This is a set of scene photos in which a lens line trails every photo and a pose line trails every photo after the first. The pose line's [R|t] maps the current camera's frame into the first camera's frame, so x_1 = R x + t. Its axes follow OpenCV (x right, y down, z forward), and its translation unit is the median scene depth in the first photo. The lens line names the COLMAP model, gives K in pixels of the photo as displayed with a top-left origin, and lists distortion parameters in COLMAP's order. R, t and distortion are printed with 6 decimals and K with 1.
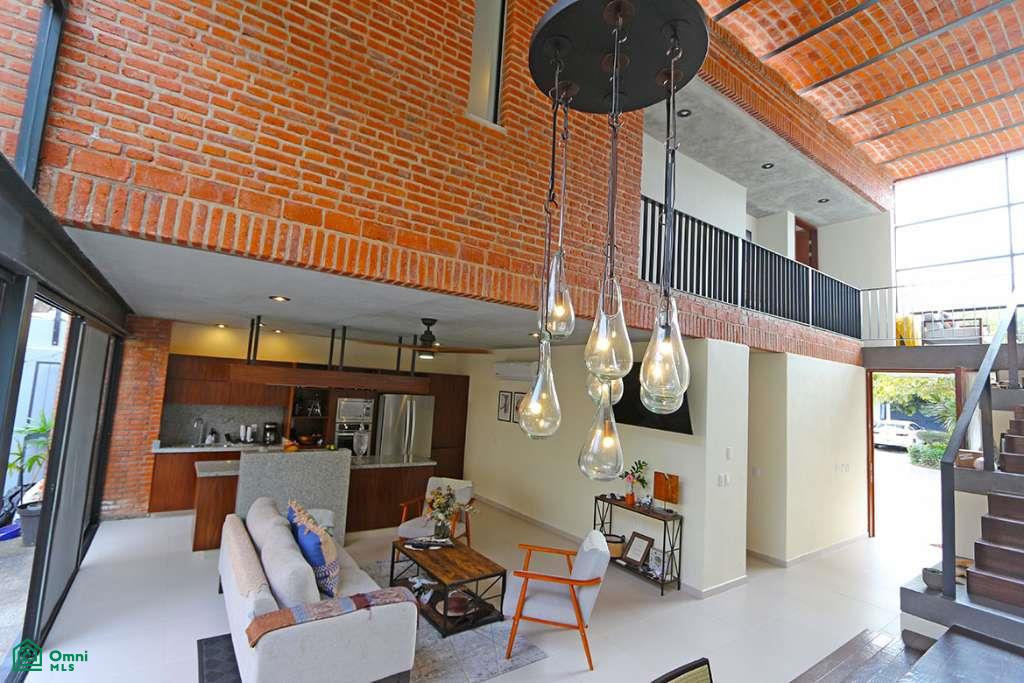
lens RADIAL K [[472.5, 0, 509.6], [0, 472.5, 340.2], [0, 0, 1]] dist [-0.003696, -0.000839]
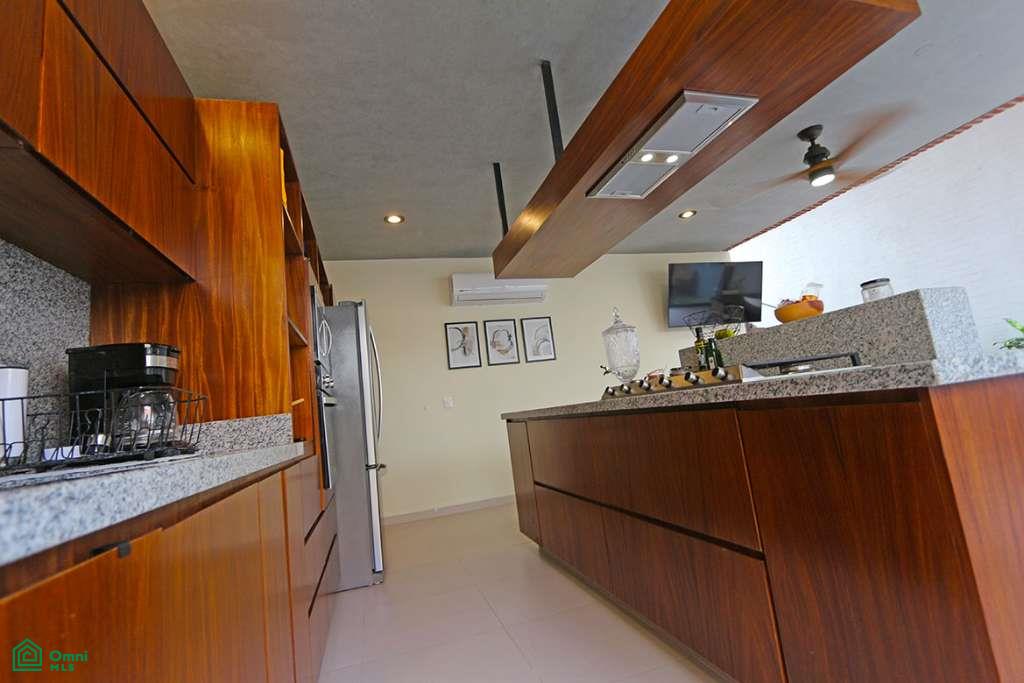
lens RADIAL K [[472.5, 0, 509.6], [0, 472.5, 340.2], [0, 0, 1]] dist [-0.003696, -0.000839]
pose [[0.321215, 0.043806, 0.945992, -0.661163], [0.049387, 0.996795, -0.062928, 0.198377], [-0.945717, 0.066933, 0.318023, 0.838959]]
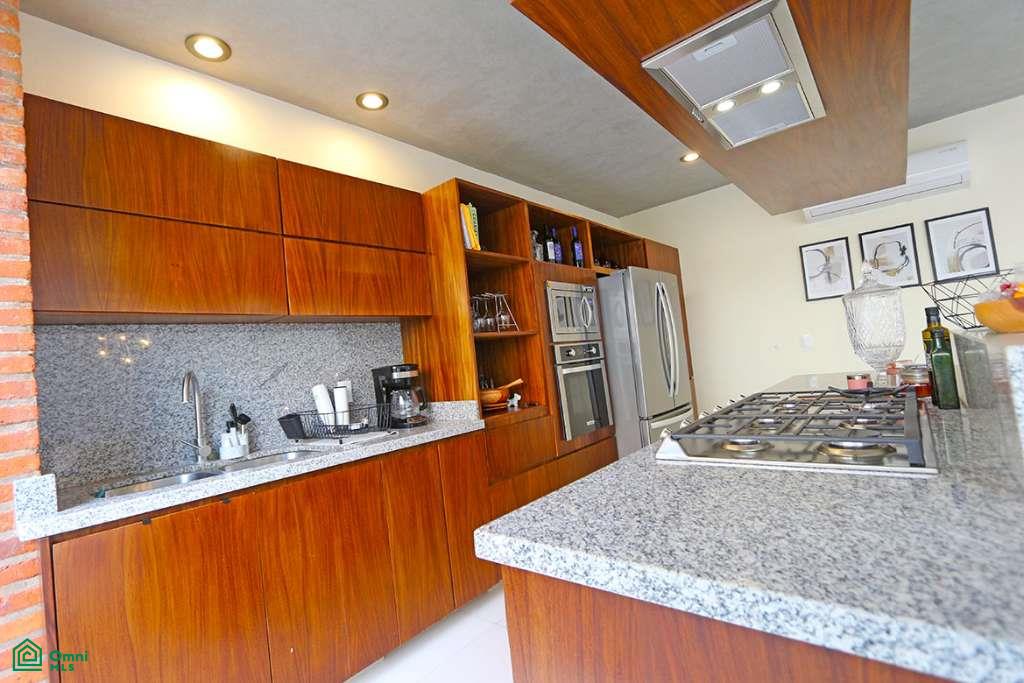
lens RADIAL K [[472.5, 0, 509.6], [0, 472.5, 340.2], [0, 0, 1]] dist [-0.003696, -0.000839]
pose [[0.954404, -0.150541, 0.257781, -0.537658], [0.139878, 0.988390, 0.059324, 0.154010], [-0.263719, -0.020561, 0.964381, 0.677959]]
